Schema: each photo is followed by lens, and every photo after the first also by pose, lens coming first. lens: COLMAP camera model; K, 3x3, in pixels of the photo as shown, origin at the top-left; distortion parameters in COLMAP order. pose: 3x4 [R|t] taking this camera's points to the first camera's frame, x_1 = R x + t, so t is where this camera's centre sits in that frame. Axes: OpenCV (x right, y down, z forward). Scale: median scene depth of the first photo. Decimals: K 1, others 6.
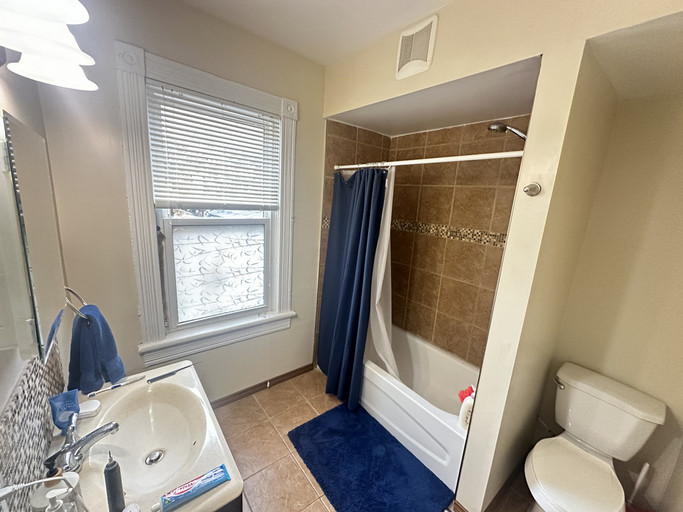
lens RADIAL K [[268.8, 0, 341.3], [0, 268.8, 255.7], [0, 0, 1]] dist [-0.004424, -0.000155]
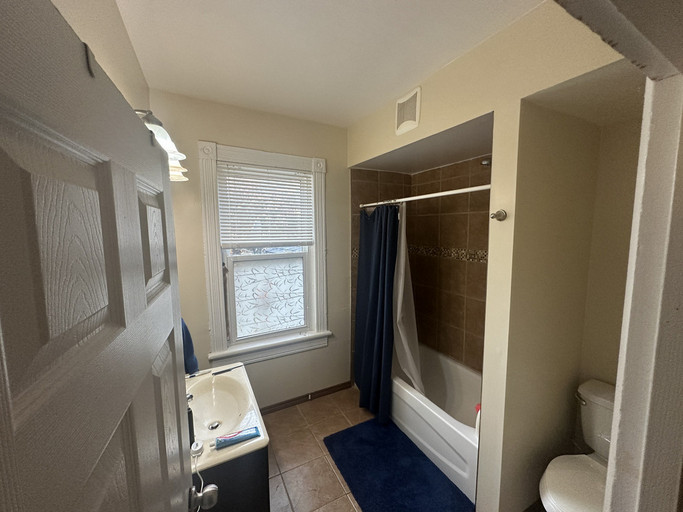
lens RADIAL K [[268.8, 0, 343.5], [0, 268.8, 256.9], [0, 0, 1]] dist [-0.004424, -0.000155]
pose [[0.979464, -0.053922, -0.194272, 0.146608], [0.032035, 0.992954, -0.114091, 0.031192], [0.199055, 0.105525, 0.974290, -0.169353]]
